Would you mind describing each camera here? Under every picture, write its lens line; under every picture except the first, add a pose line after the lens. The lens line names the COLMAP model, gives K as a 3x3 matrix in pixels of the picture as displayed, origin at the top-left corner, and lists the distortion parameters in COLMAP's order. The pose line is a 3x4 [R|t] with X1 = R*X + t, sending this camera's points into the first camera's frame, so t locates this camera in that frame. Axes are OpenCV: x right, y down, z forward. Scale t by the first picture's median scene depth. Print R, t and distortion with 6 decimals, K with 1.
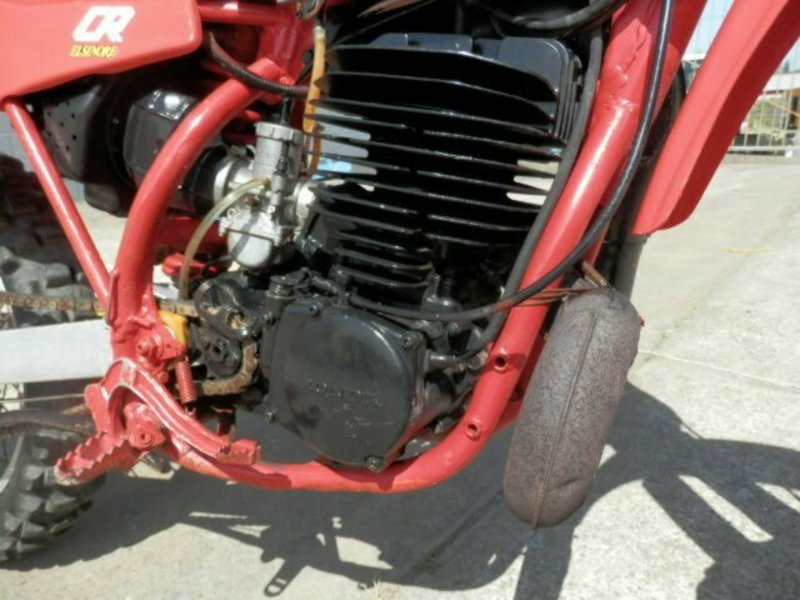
lens RADIAL K [[596.6, 0, 402.8], [0, 596.6, 299.9], [0, 0, 1]] dist [0.004534, -0.001866]
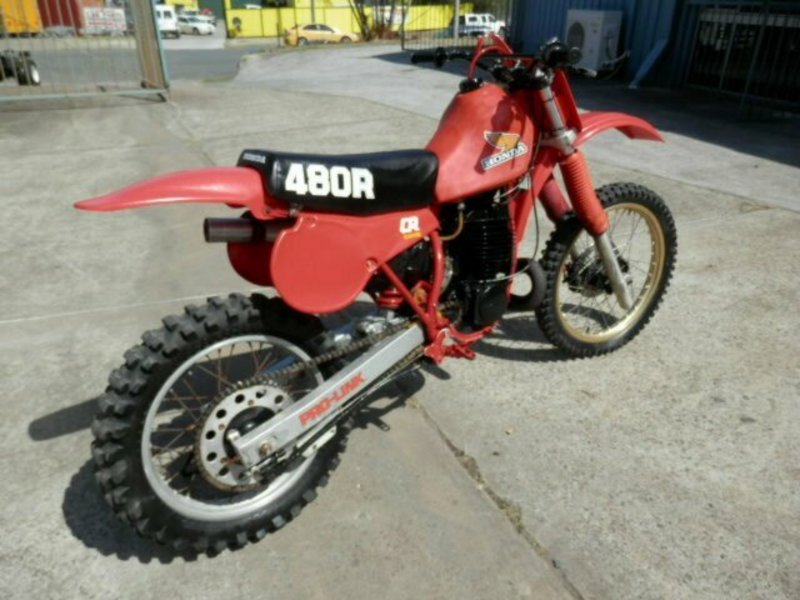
lens RADIAL K [[587.4, 0, 400.0], [0, 587.4, 300.0], [0, 0, 1]] dist [-0.010303, -0.008511]
pose [[0.422858, -0.376222, 0.824408, -2.878643], [0.248647, 0.922999, 0.293678, -0.943494], [-0.871416, 0.080803, 0.483844, -0.255401]]
